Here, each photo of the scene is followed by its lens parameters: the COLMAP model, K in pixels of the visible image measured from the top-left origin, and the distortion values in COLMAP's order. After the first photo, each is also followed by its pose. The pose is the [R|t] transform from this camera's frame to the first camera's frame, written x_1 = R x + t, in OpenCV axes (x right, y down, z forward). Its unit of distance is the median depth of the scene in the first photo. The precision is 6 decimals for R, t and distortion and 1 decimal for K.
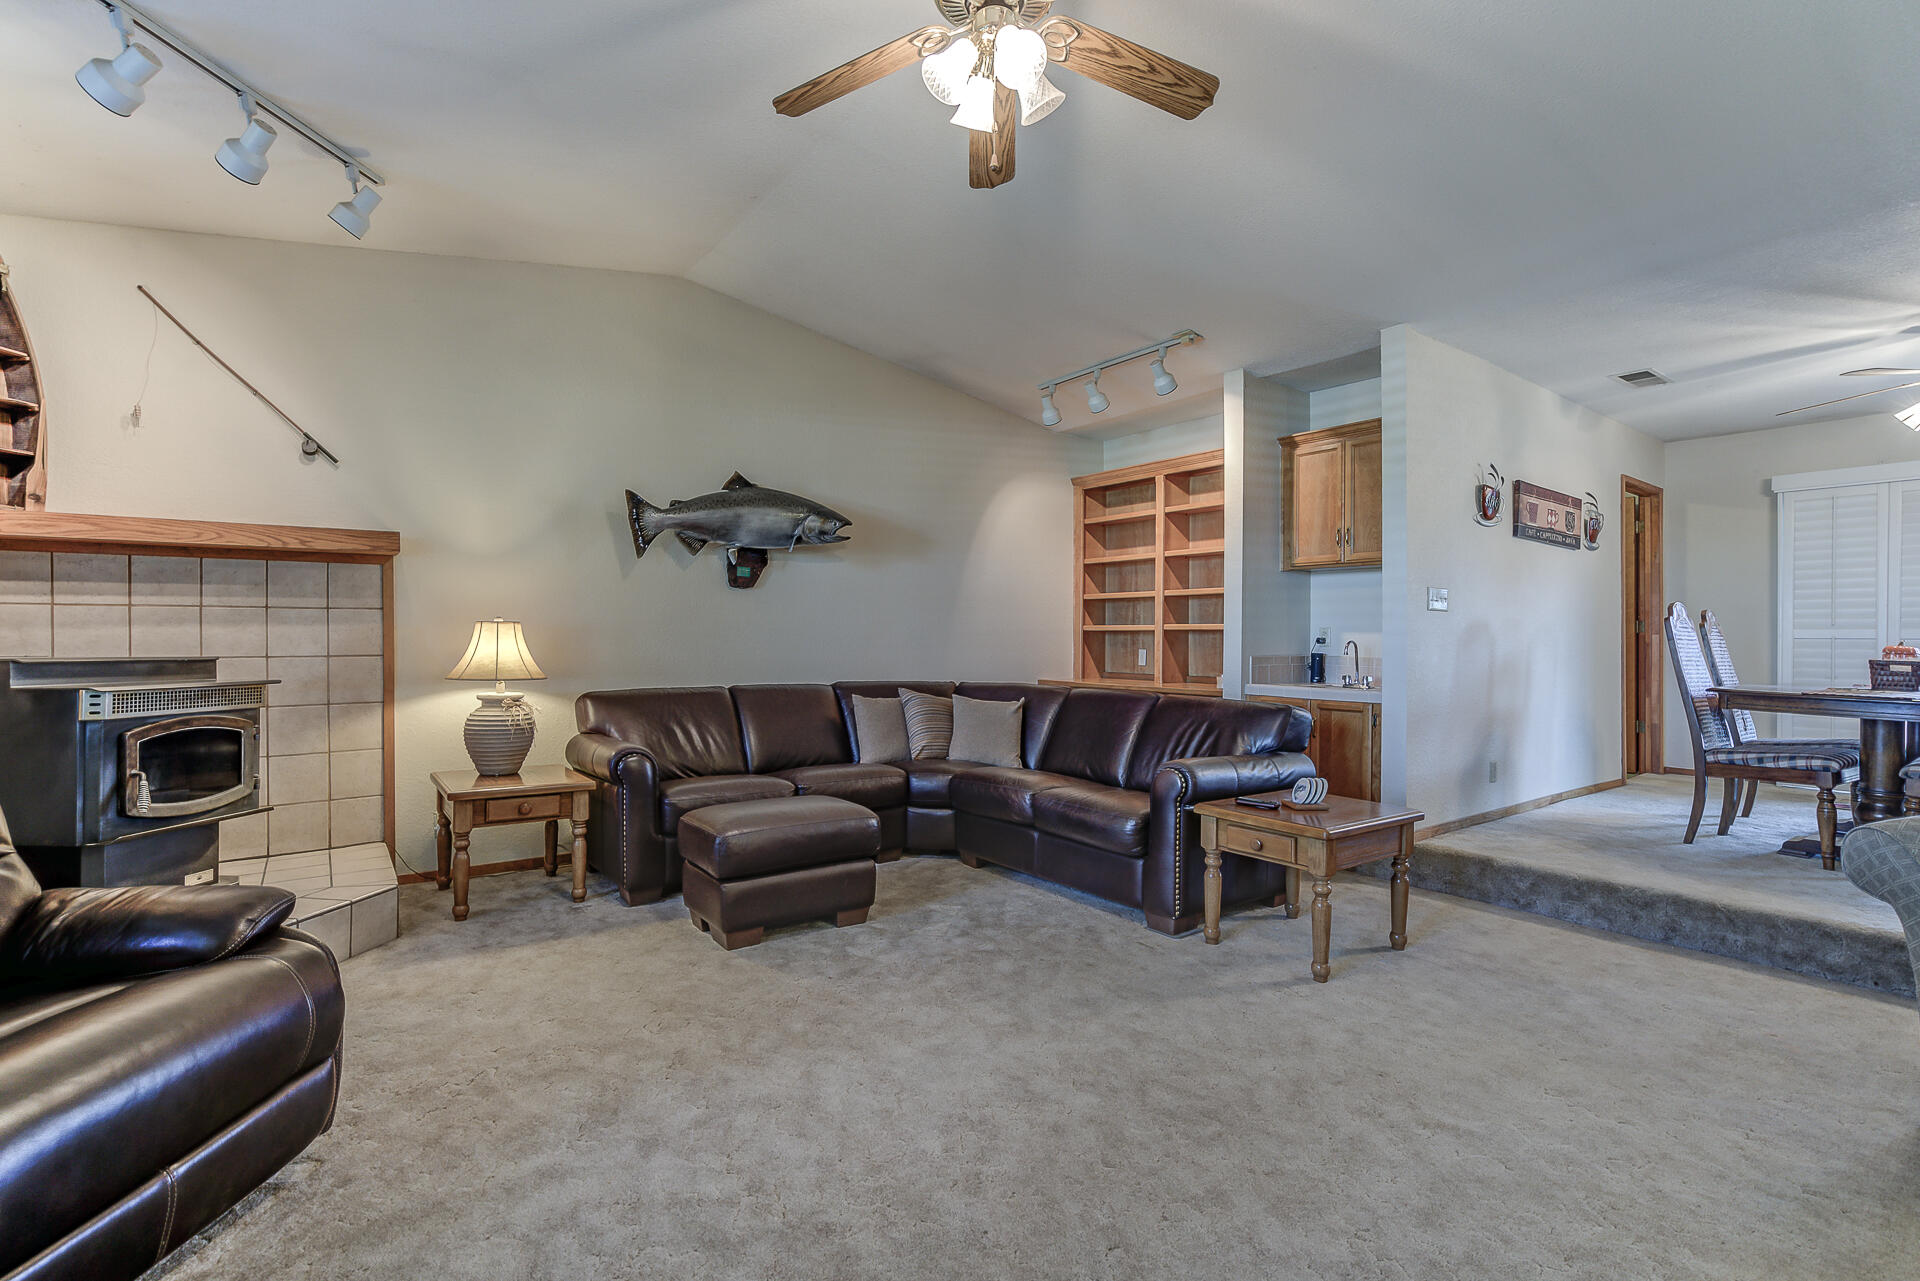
lens RADIAL K [[887.7, 0, 965.9], [0, 887.7, 637.1], [0, 0, 1]] dist [-0.020832, 0.007312]
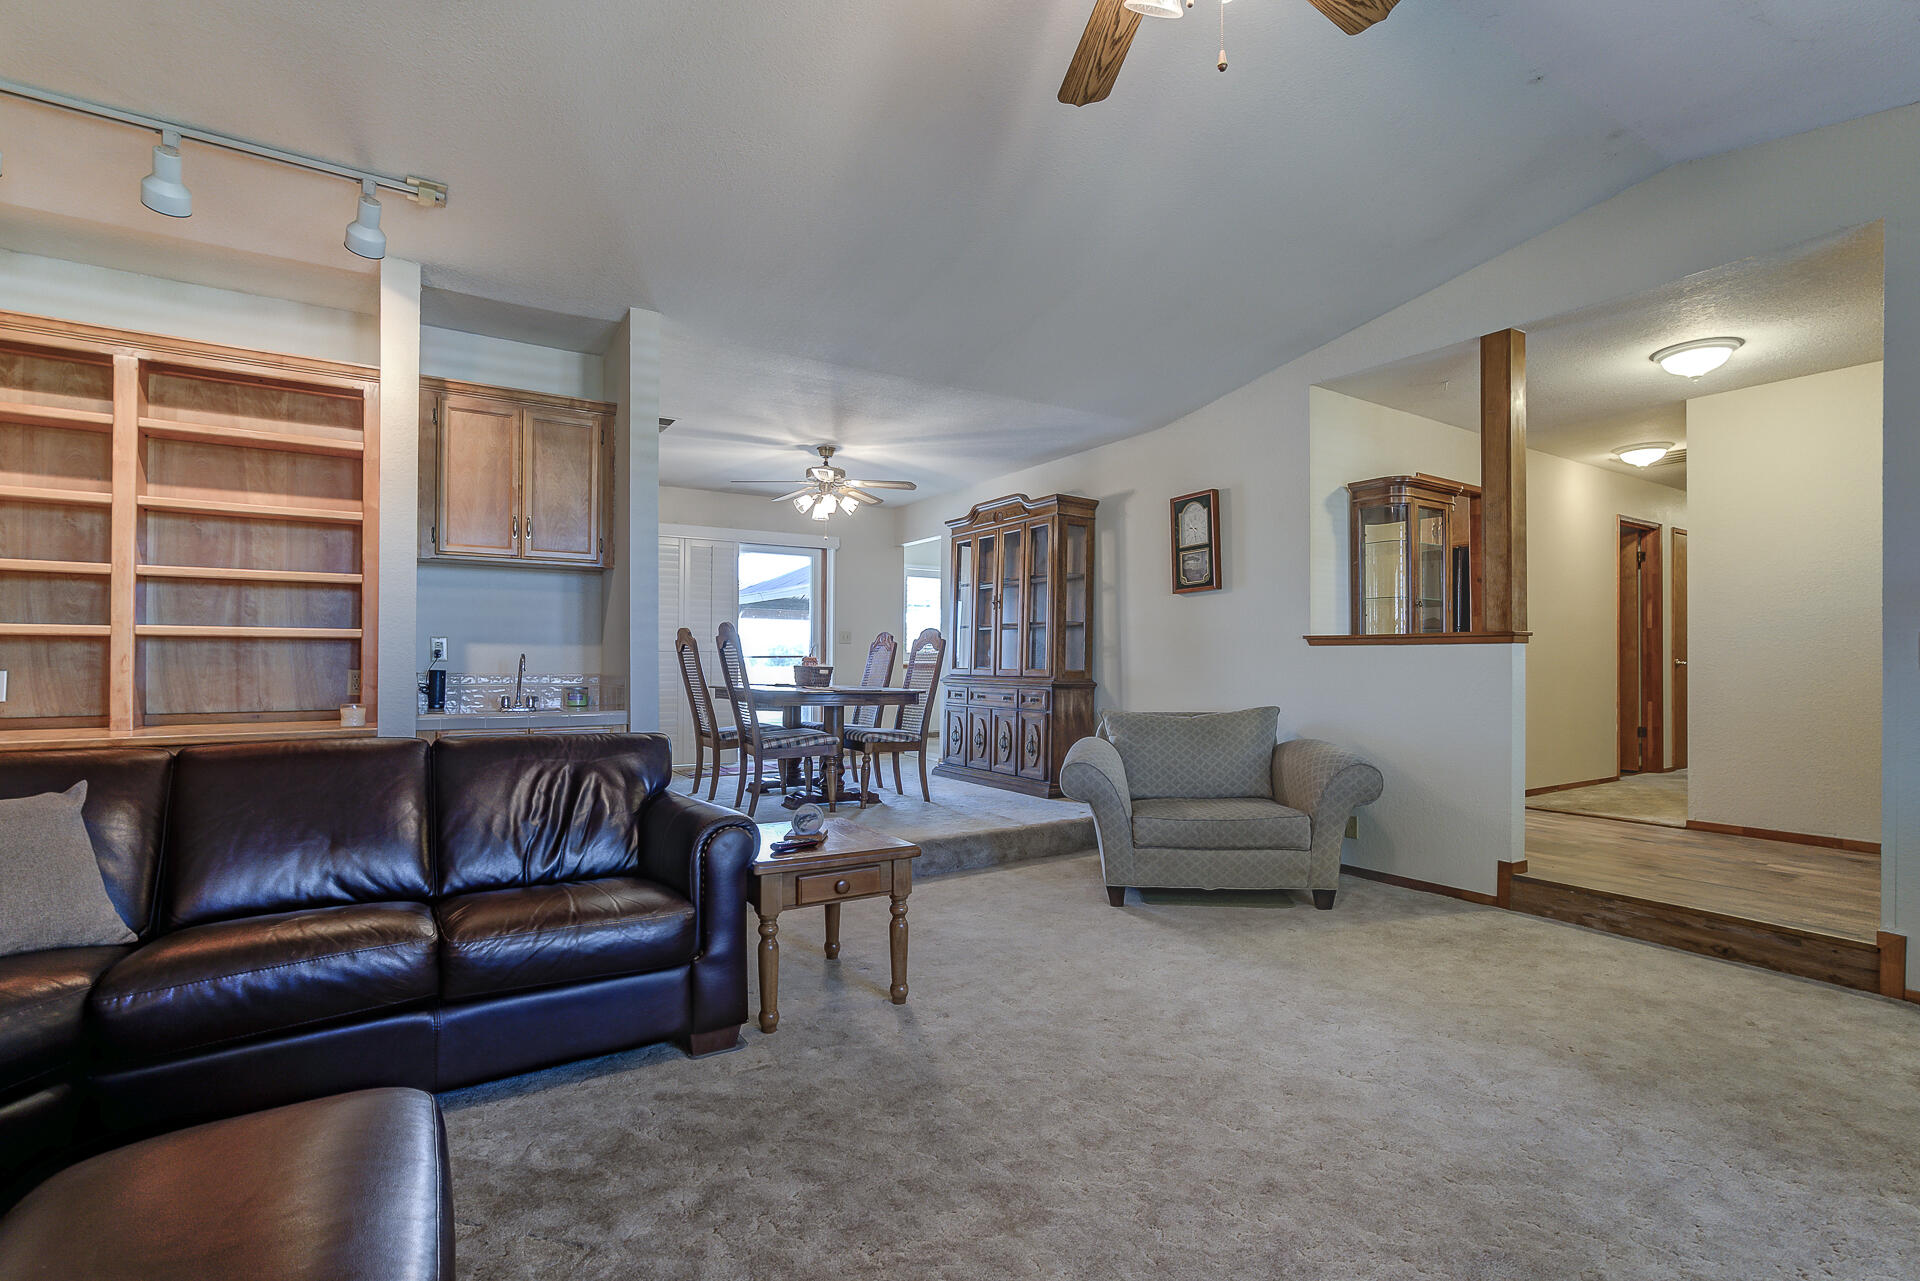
lens RADIAL K [[887.7, 0, 966.4], [0, 887.7, 654.2], [0, 0, 1]] dist [-0.020832, 0.007312]
pose [[0.069883, -0.002606, 0.997552, -0.463007], [-0.003557, 0.999990, 0.002862, 0.000216], [-0.997549, -0.003748, 0.069873, 0.692992]]
